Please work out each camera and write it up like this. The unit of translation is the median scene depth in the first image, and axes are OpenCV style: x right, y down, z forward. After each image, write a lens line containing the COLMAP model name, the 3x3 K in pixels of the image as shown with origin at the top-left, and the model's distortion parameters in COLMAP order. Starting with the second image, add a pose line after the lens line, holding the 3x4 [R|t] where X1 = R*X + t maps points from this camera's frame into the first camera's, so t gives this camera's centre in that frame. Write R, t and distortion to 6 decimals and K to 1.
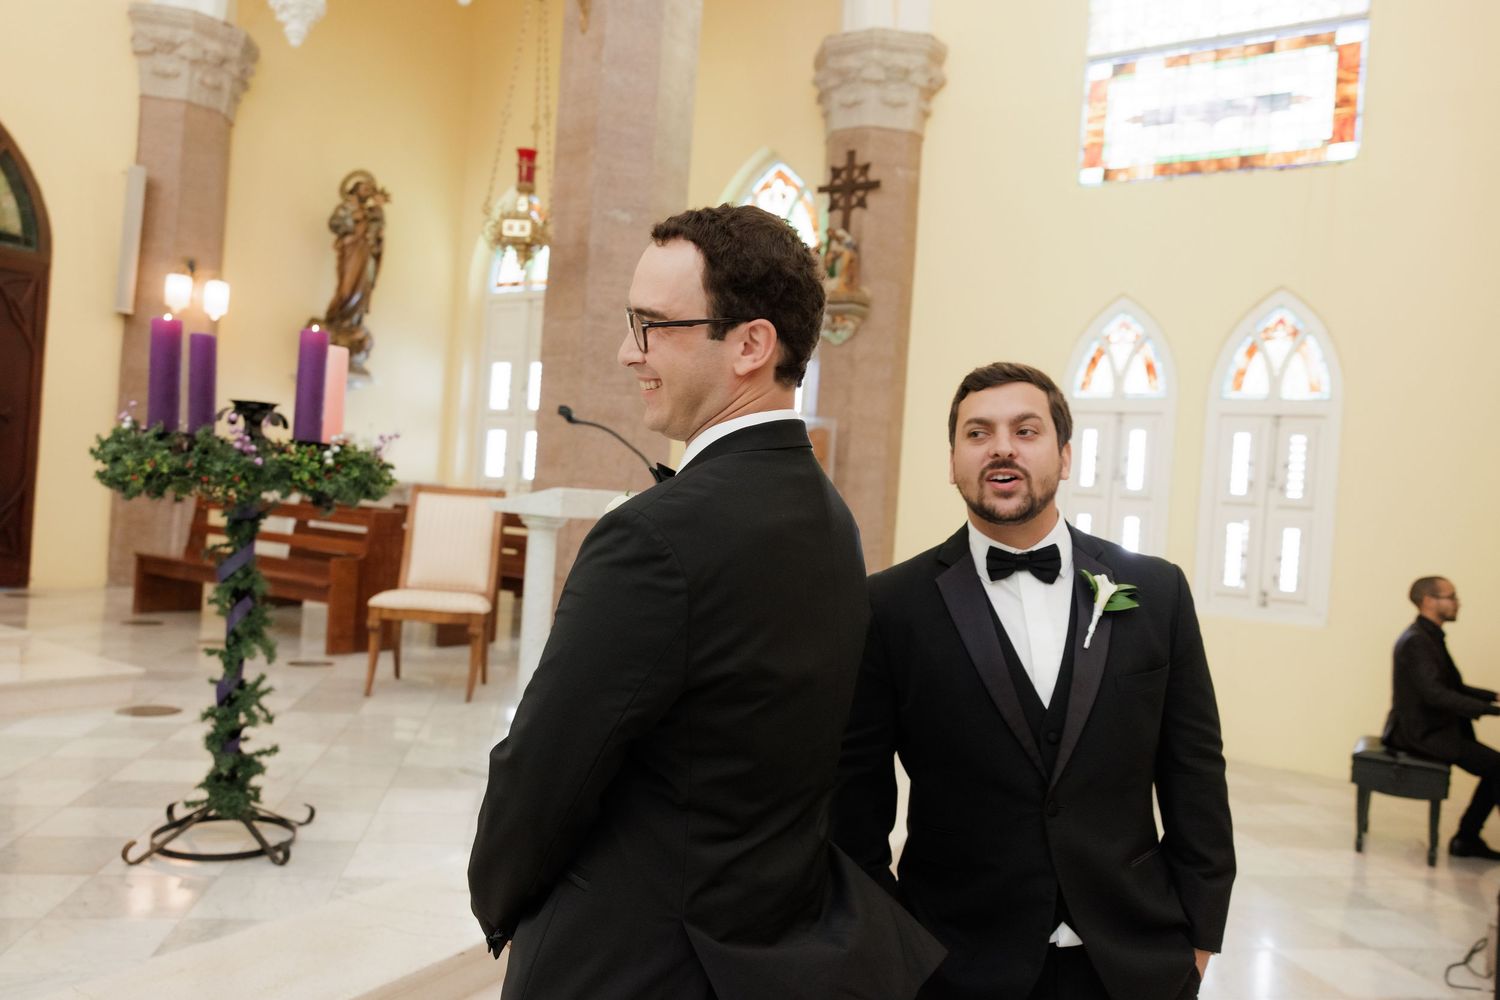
lens RADIAL K [[1182.4, 0, 742.8], [0, 1182.4, 497.2], [0, 0, 1]] dist [0.002690, 0.011251]
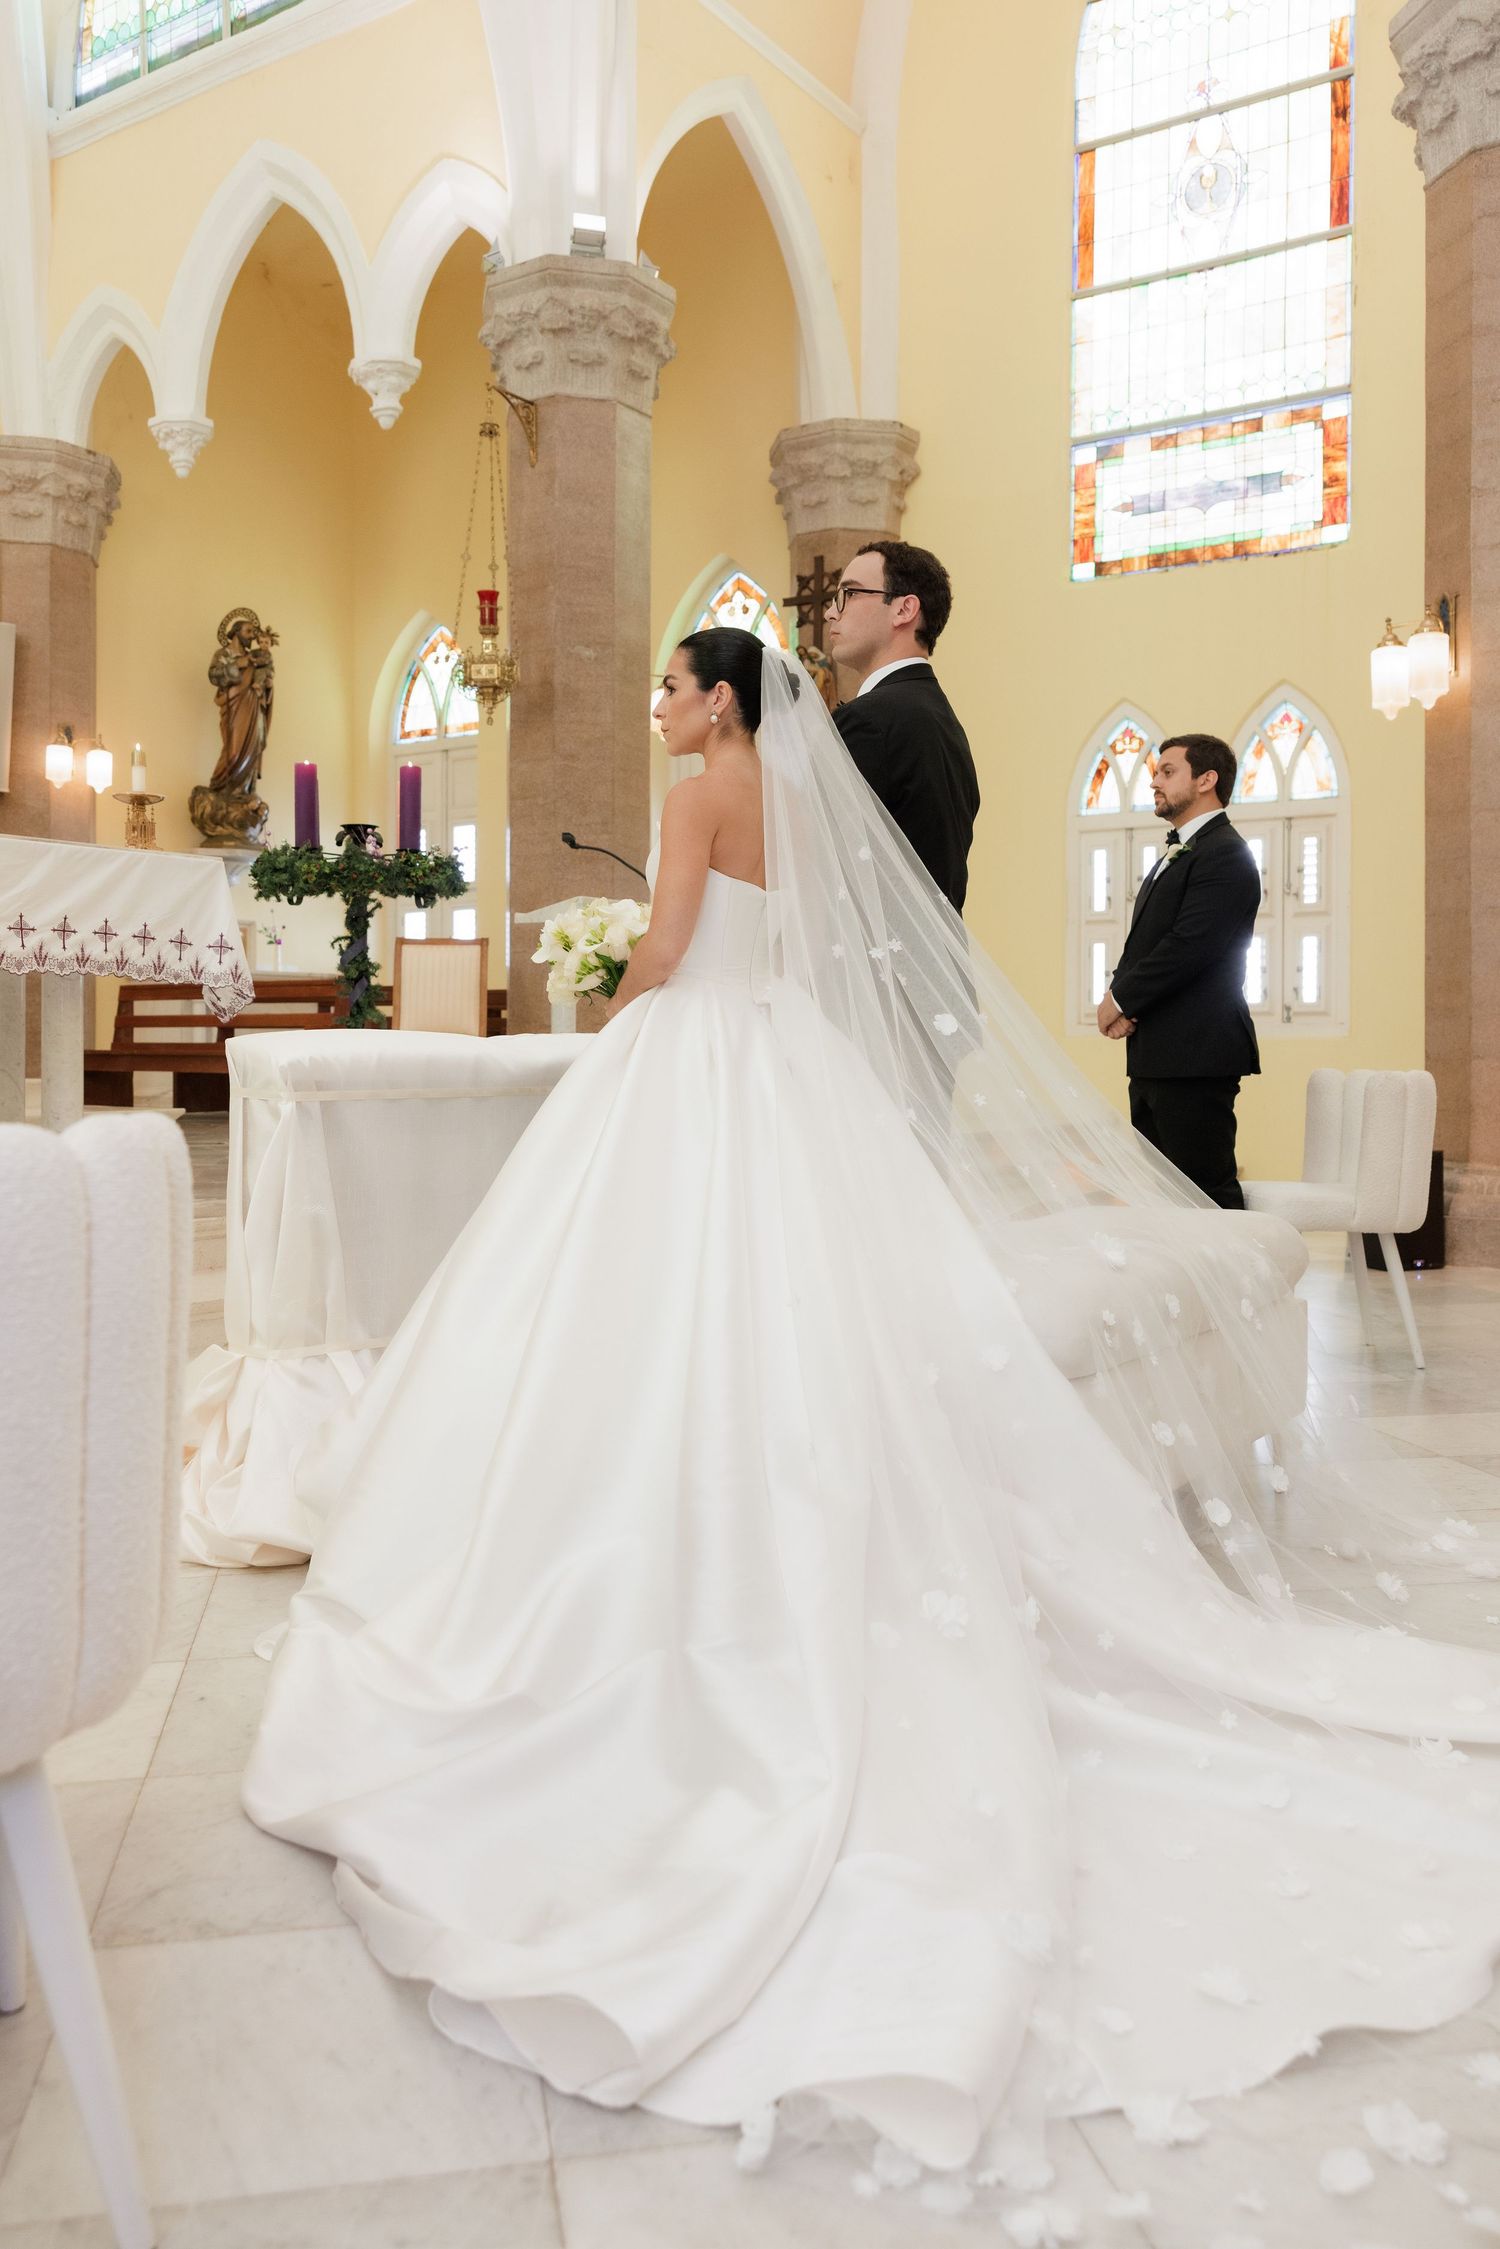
lens RADIAL K [[1772.9, 0, 753.1], [0, 1772.9, 1045.2], [0, 0, 1]] dist [0.002690, 0.011251]
pose [[0.997324, -0.068193, 0.026337, -0.019136], [0.068043, 0.997661, 0.006551, 0.066084], [-0.026722, -0.004741, 0.999632, -0.359243]]
